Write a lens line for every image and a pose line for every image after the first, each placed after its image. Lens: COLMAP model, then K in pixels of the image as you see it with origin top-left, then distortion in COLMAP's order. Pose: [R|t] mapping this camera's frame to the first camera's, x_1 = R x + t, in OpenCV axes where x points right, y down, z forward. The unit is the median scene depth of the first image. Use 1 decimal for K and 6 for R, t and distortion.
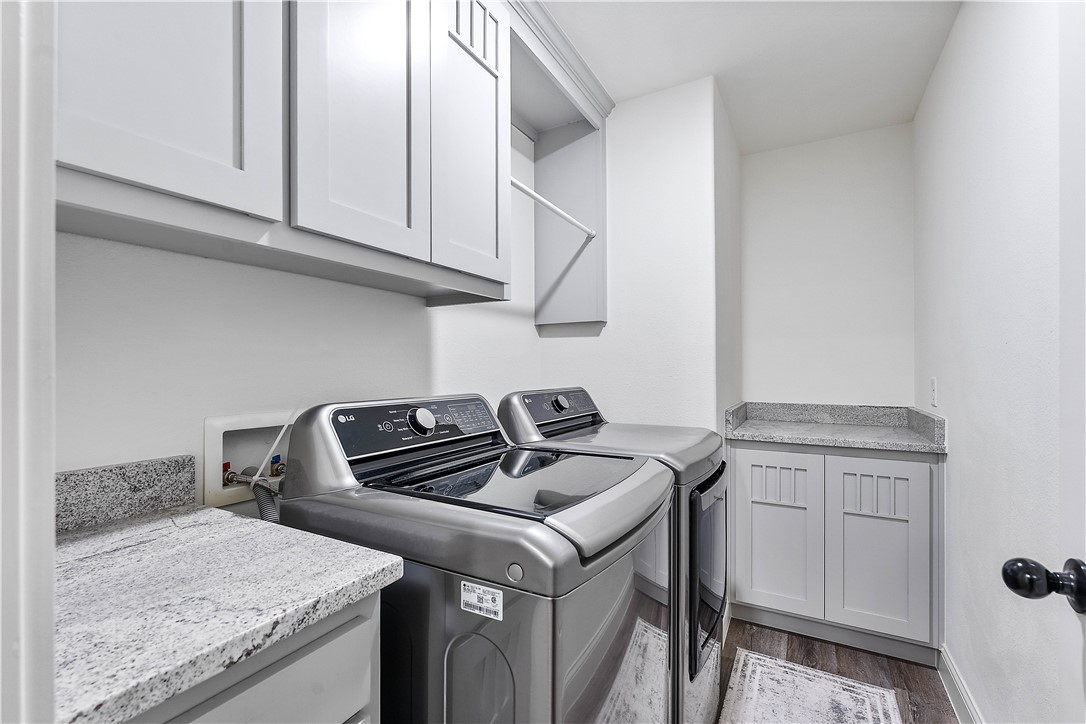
lens RADIAL K [[484.9, 0, 543.9], [0, 484.9, 367.3], [0, 0, 1]] dist [-0.005989, -0.000212]
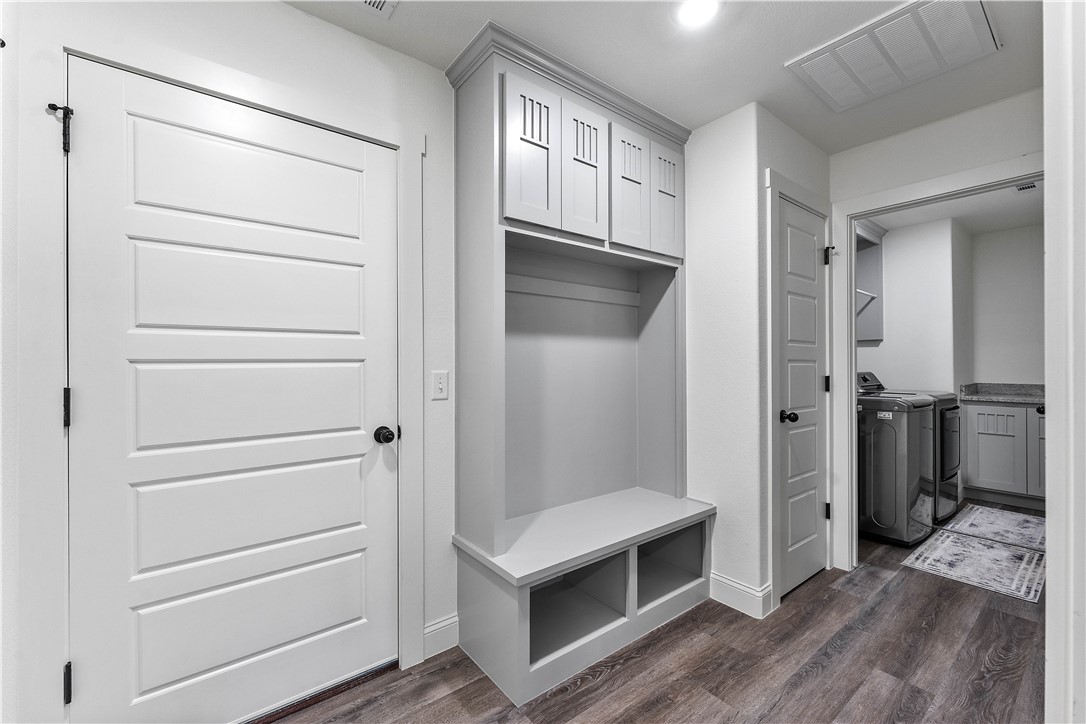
lens RADIAL K [[439.7, 0, 544.5], [0, 439.7, 359.7], [0, 0, 1]] dist [-0.003386, -0.000096]
pose [[0.916383, -0.003637, -0.400287, -0.458520], [0.000986, 0.999976, -0.006828, -0.000145], [0.400302, 0.005863, 0.916365, -1.306993]]
